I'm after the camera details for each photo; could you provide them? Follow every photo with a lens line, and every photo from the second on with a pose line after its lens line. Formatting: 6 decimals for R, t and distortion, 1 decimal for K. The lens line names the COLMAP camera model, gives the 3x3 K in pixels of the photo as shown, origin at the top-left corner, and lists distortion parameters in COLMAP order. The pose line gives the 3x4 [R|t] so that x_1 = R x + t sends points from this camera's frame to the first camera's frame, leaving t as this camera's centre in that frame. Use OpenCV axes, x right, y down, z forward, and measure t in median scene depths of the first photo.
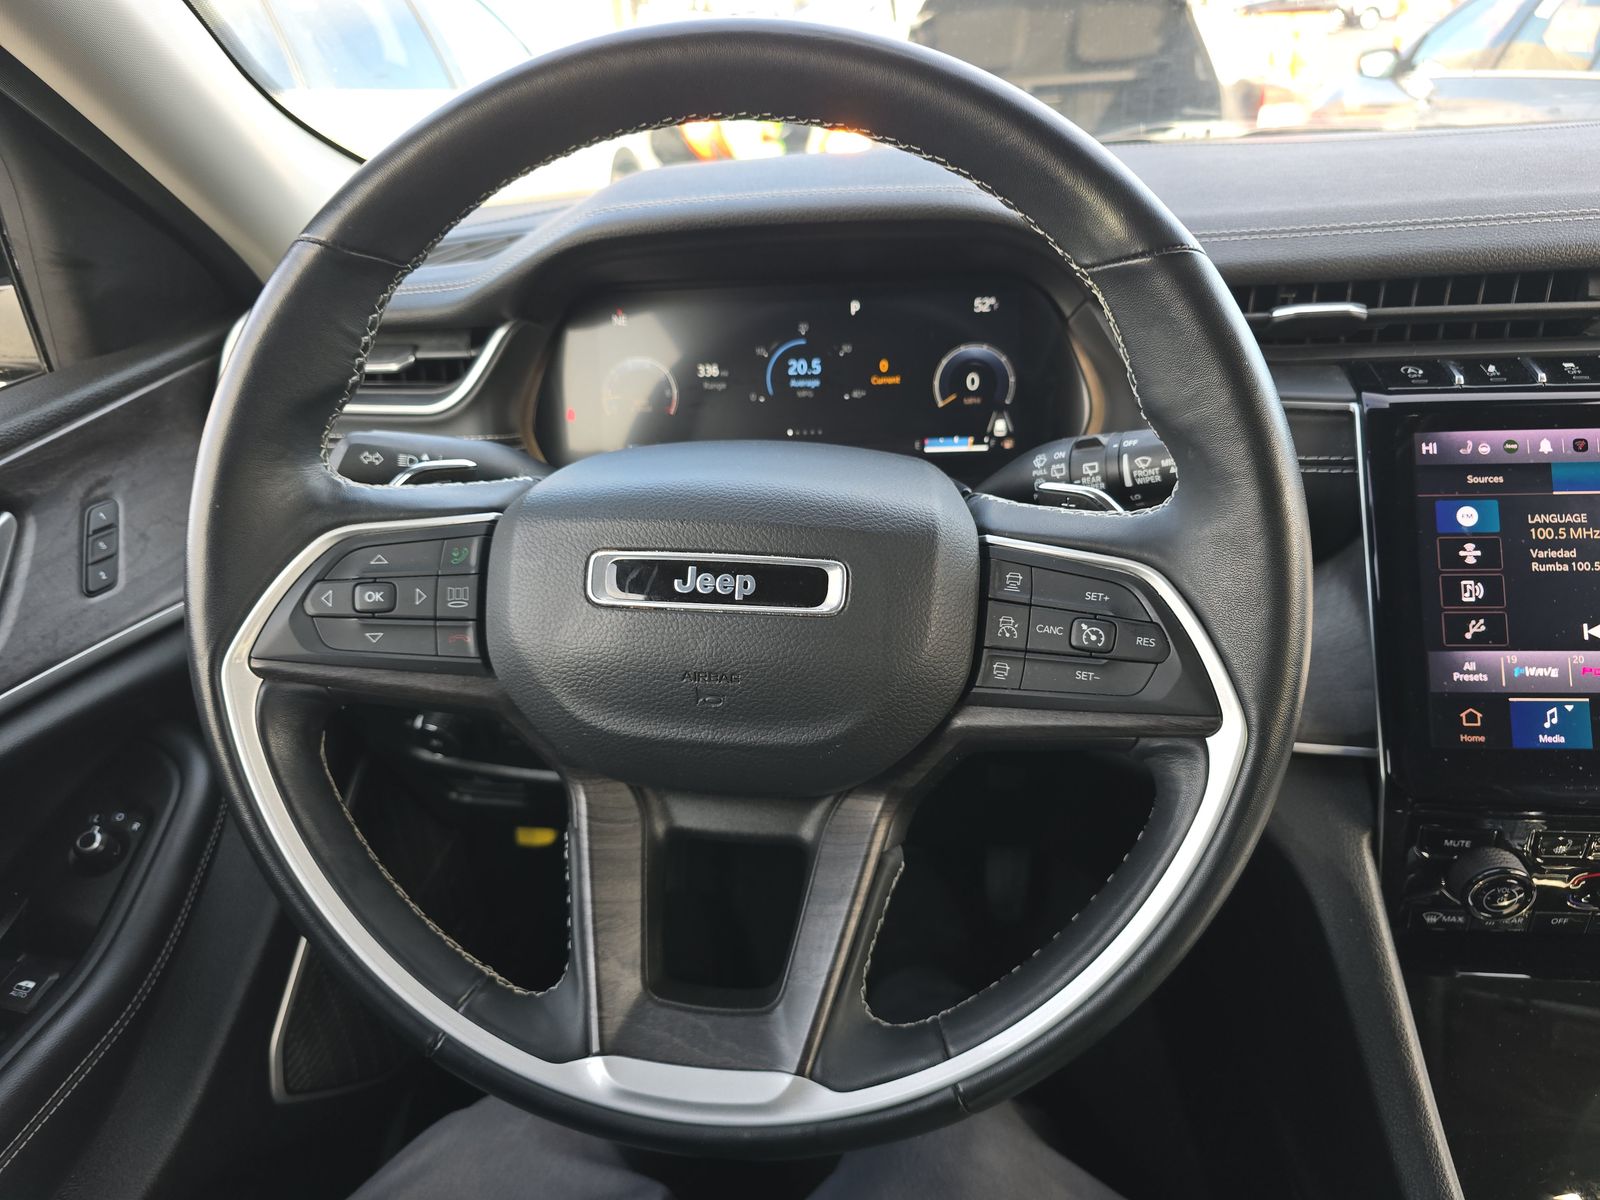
lens RADIAL K [[1080.7, 0, 791.7], [0, 1080.7, 595.9], [0, 0, 1]] dist [0.018500, -0.015170]
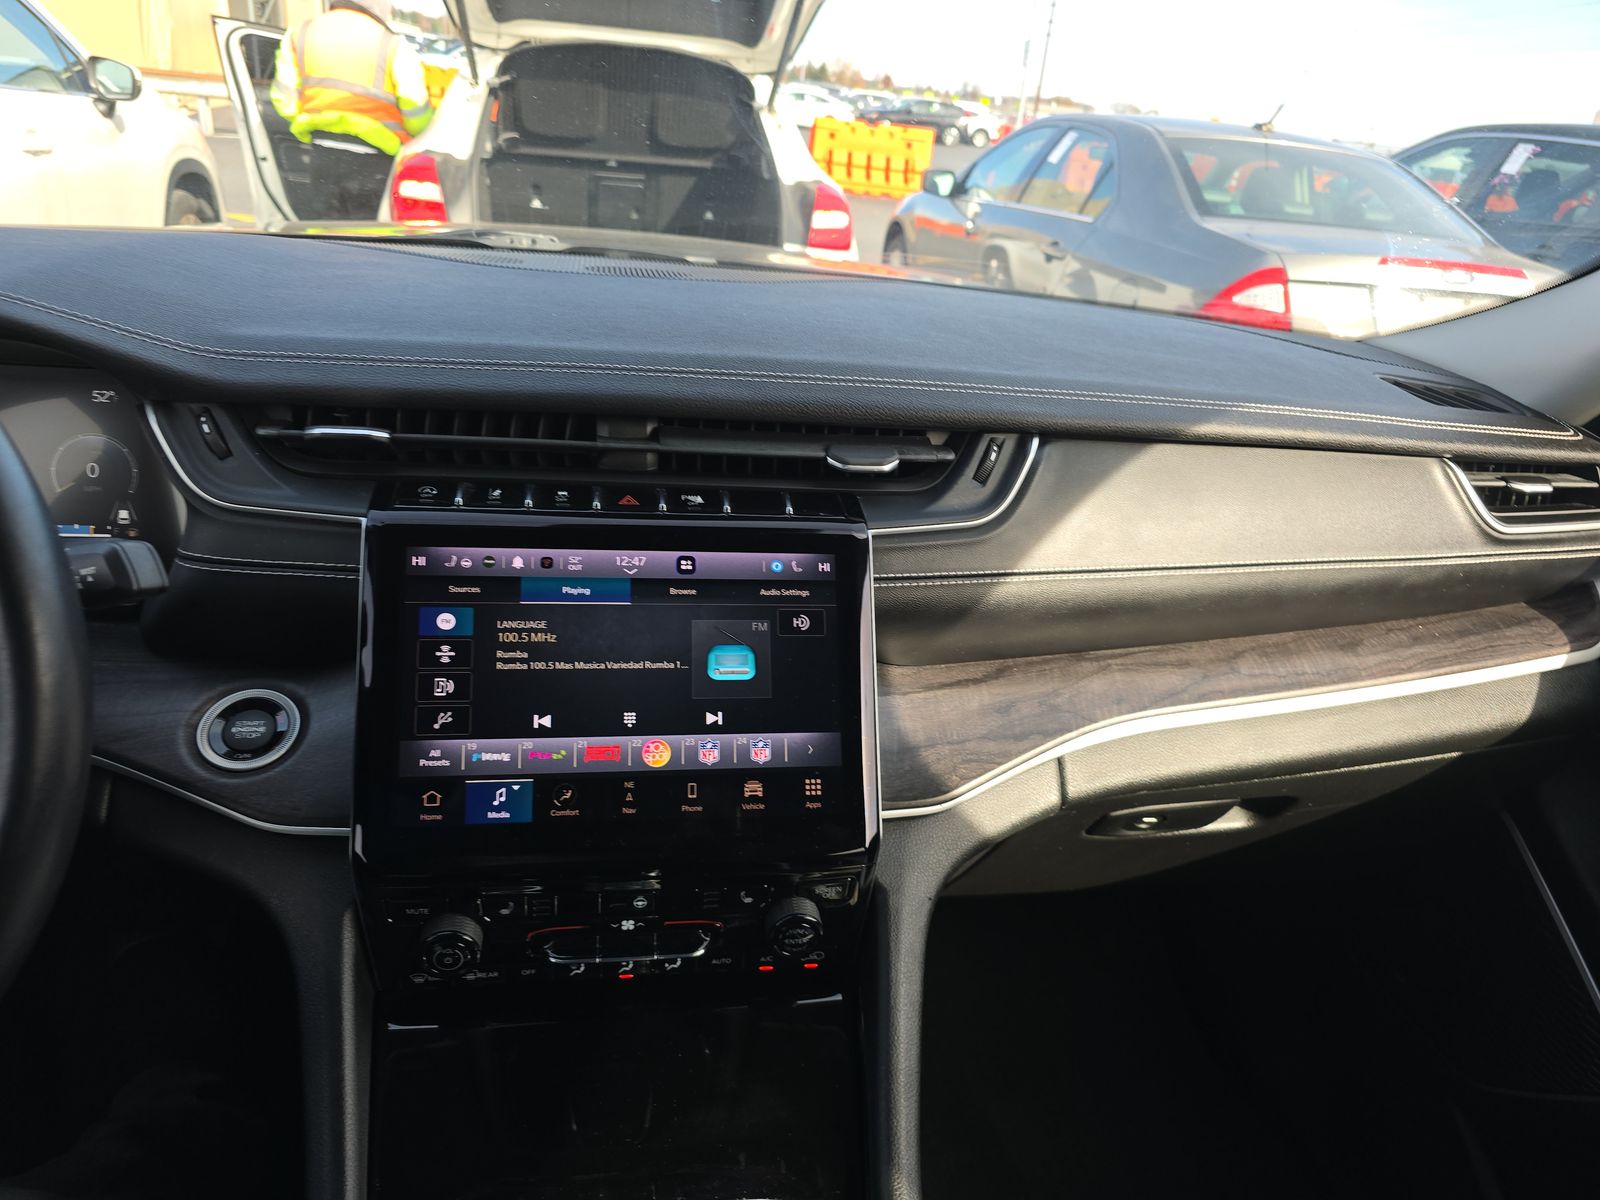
lens RADIAL K [[1080.7, 0, 801.2], [0, 1080.7, 600.2], [0, 0, 1]] dist [0.018500, -0.015170]
pose [[0.954382, 0.019405, 0.297957, 0.625390], [-0.007405, 0.999117, -0.041351, -0.049831], [-0.298496, 0.037258, 0.953683, -0.200047]]
